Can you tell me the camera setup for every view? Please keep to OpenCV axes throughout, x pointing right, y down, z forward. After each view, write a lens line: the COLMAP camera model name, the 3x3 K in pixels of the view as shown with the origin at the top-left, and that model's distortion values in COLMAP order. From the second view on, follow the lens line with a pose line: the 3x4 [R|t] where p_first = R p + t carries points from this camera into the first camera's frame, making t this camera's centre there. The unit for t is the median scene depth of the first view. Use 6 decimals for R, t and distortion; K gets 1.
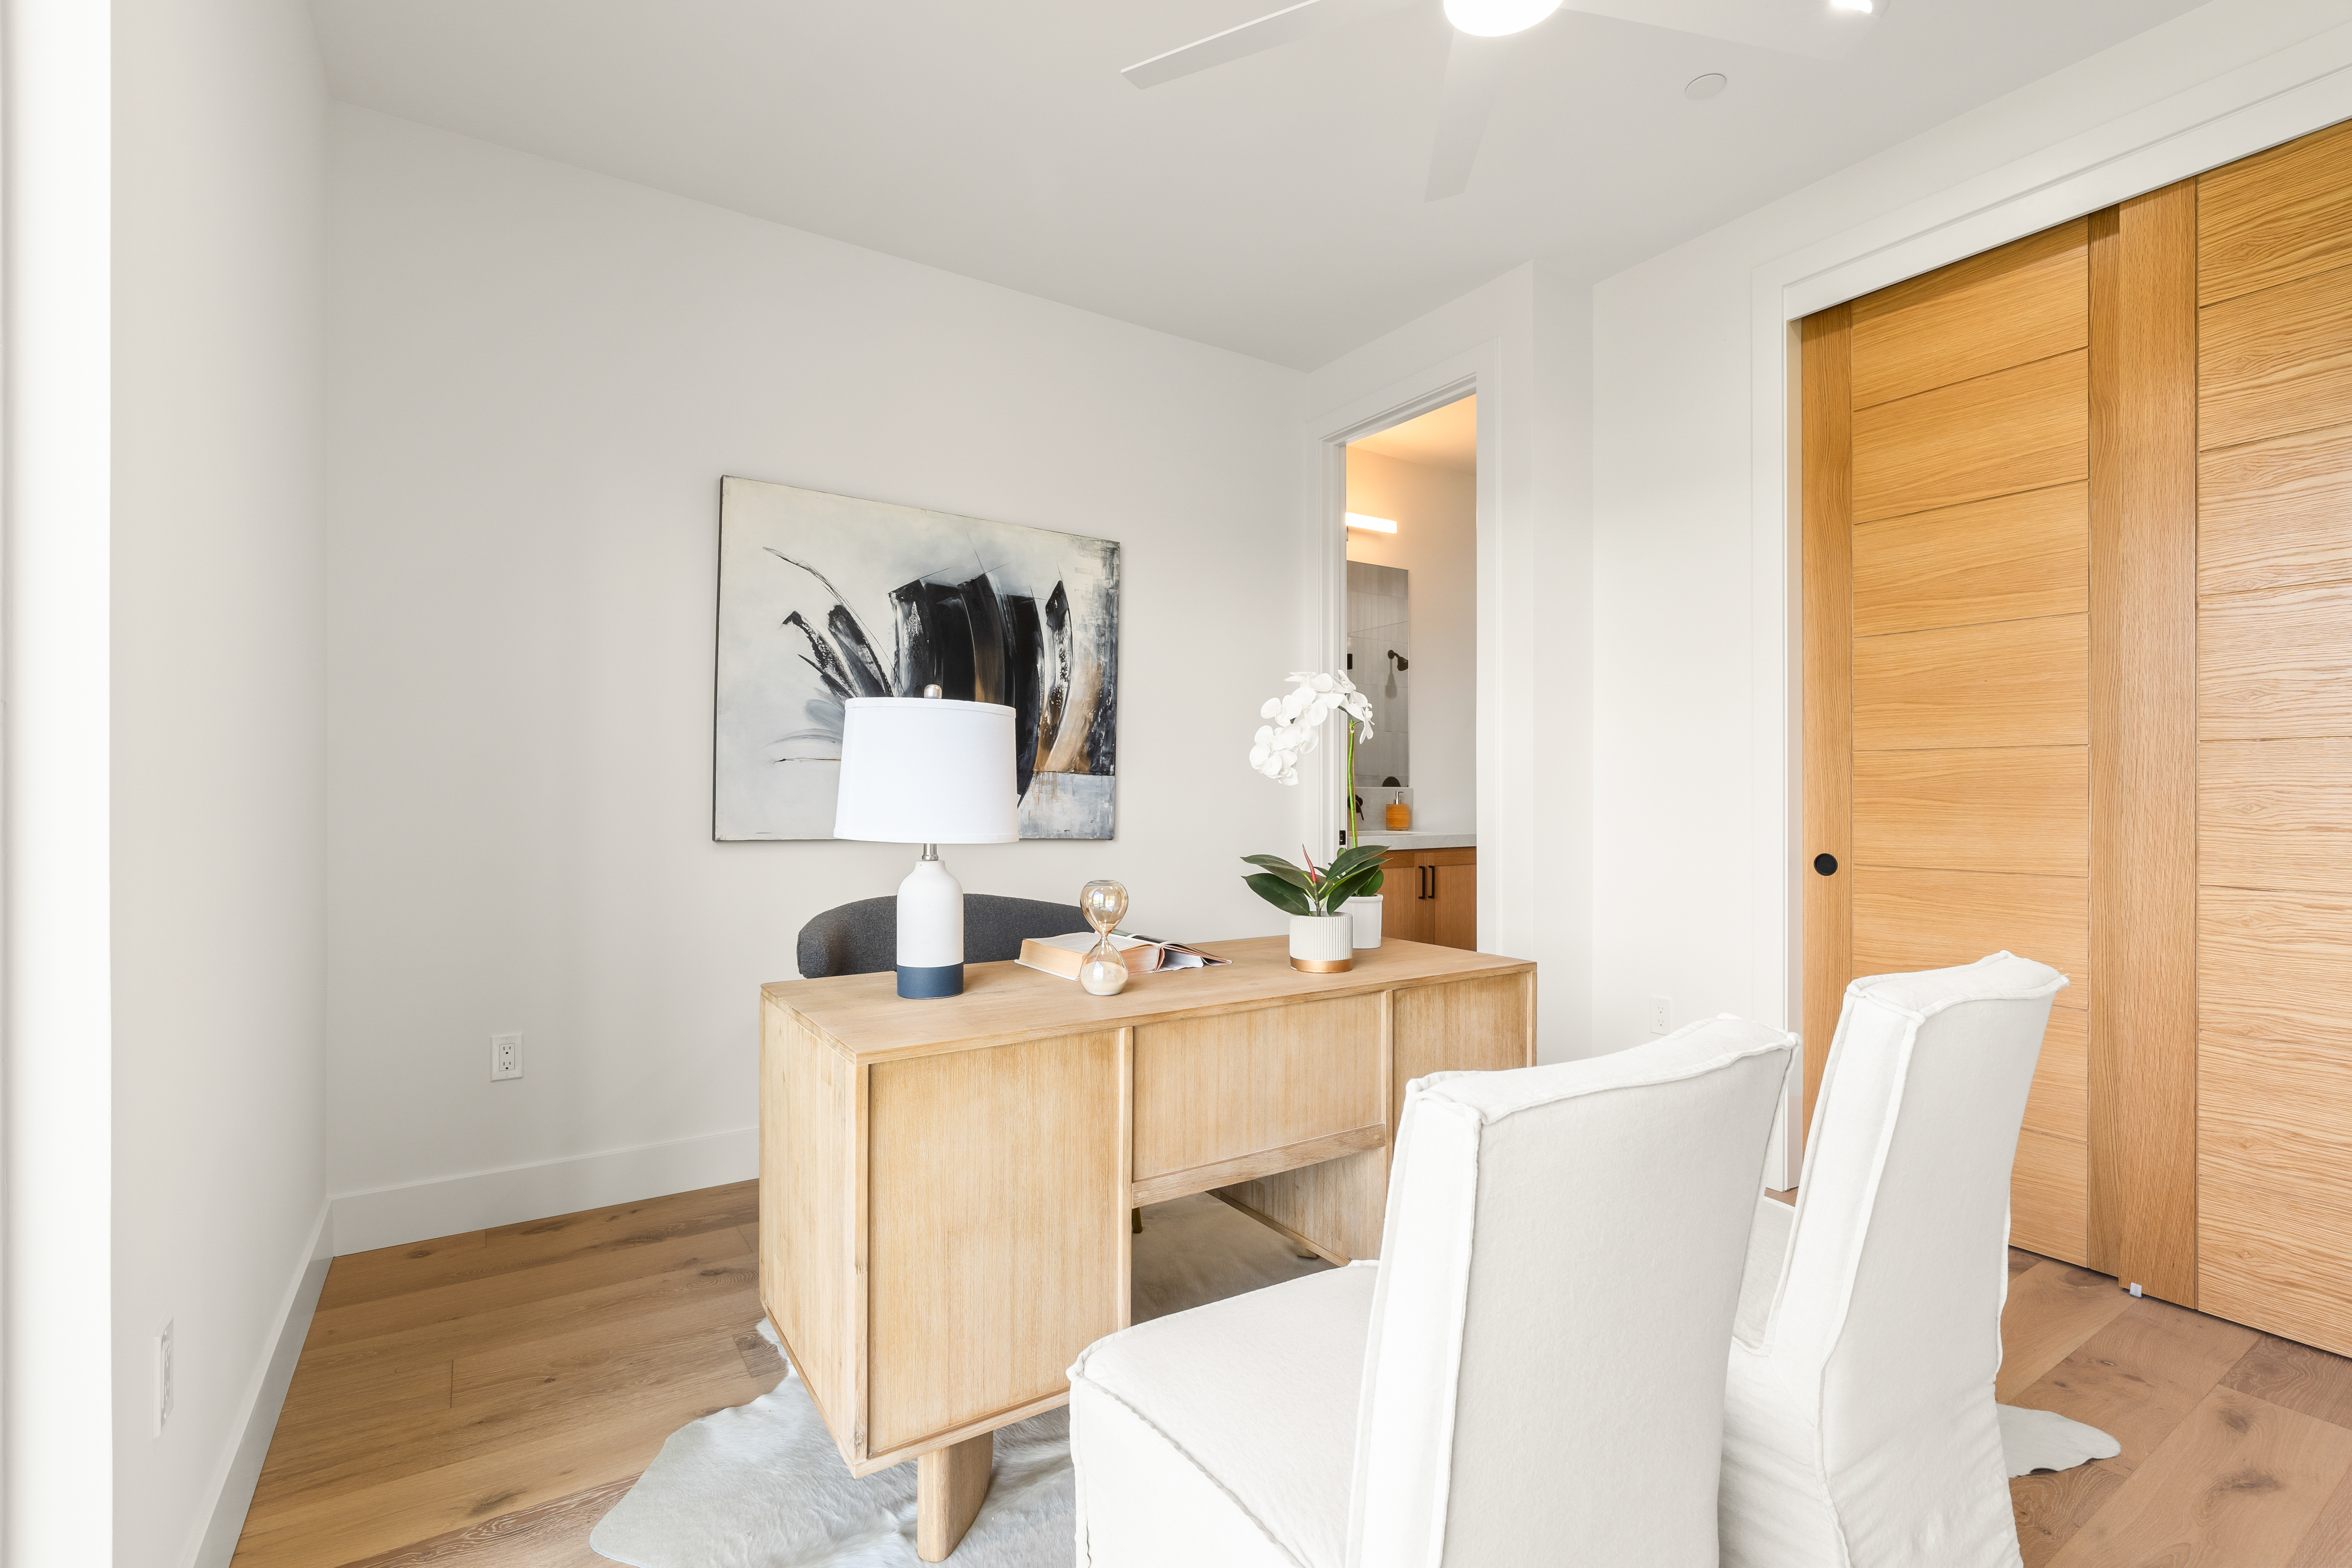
lens RADIAL K [[1068.1, 0, 1181.3], [0, 1068.1, 785.4], [0, 0, 1]] dist [-0.004313, 0.001356]
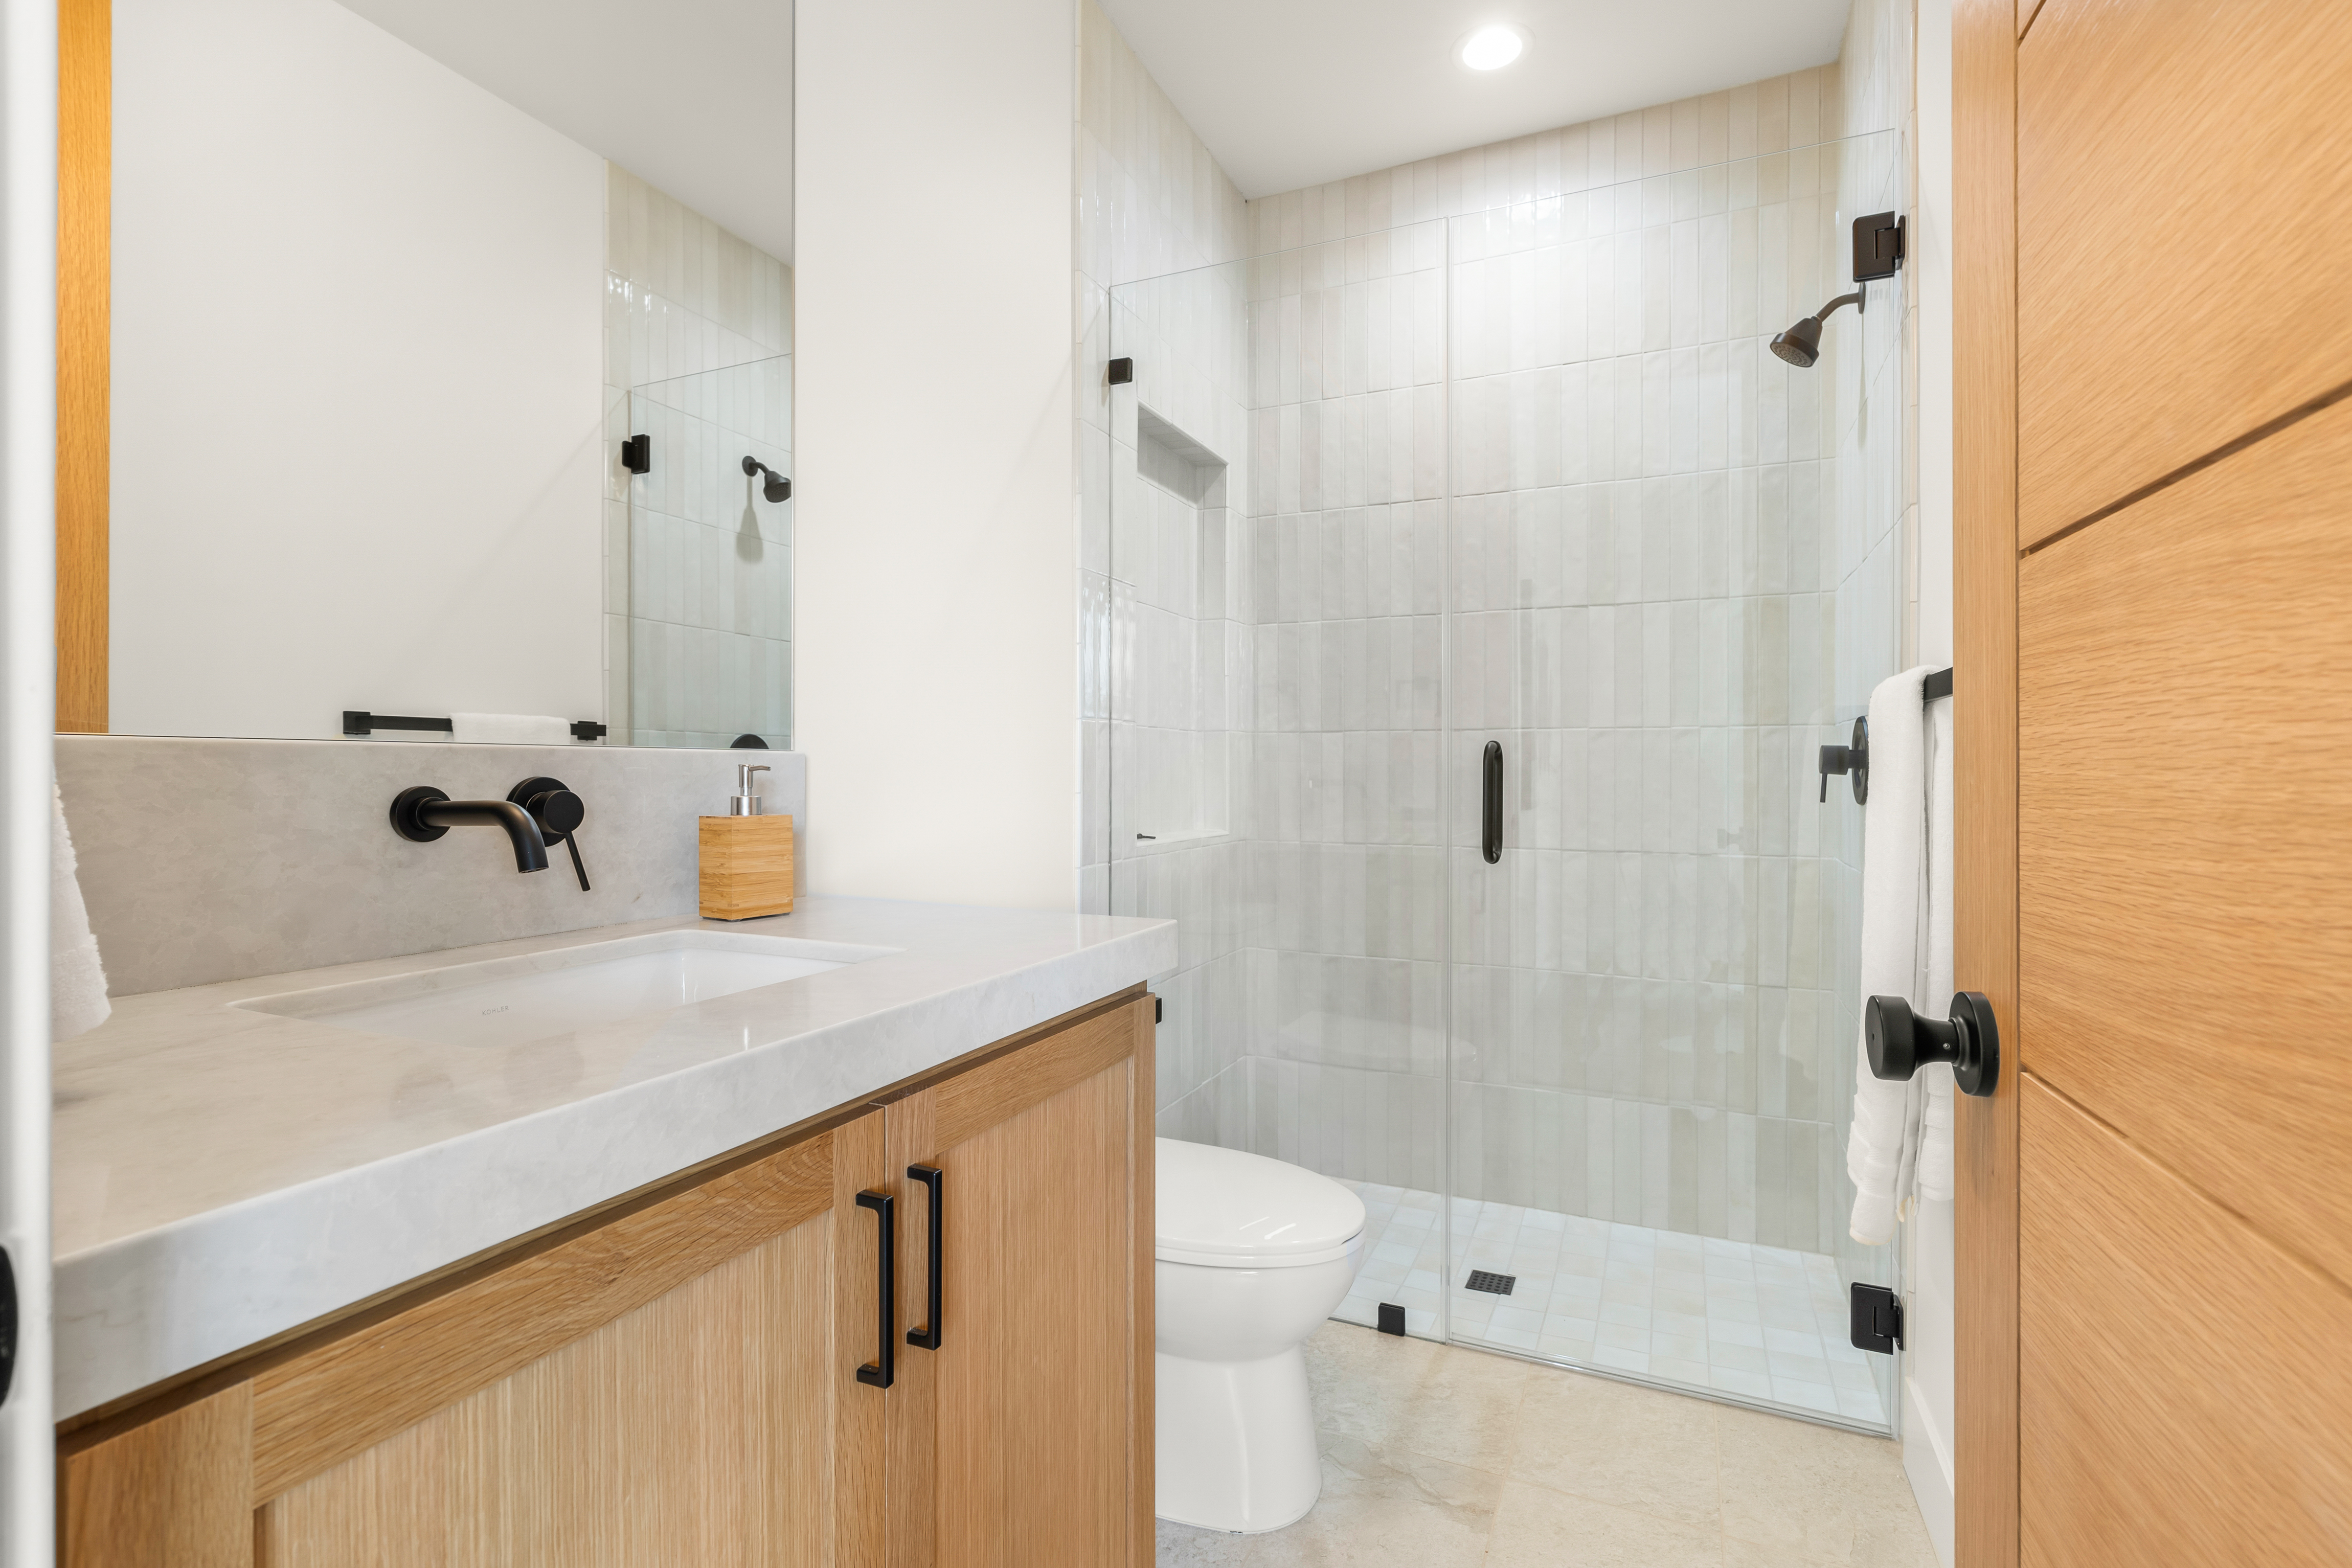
lens RADIAL K [[1068.1, 0, 1174.3], [0, 1068.1, 780.3], [0, 0, 1]] dist [-0.004313, 0.001356]
pose [[0.849232, -0.001570, 0.528017, 0.129208], [-0.004518, 0.999937, 0.010240, 0.005366], [-0.528000, -0.011081, 0.849172, 0.610711]]
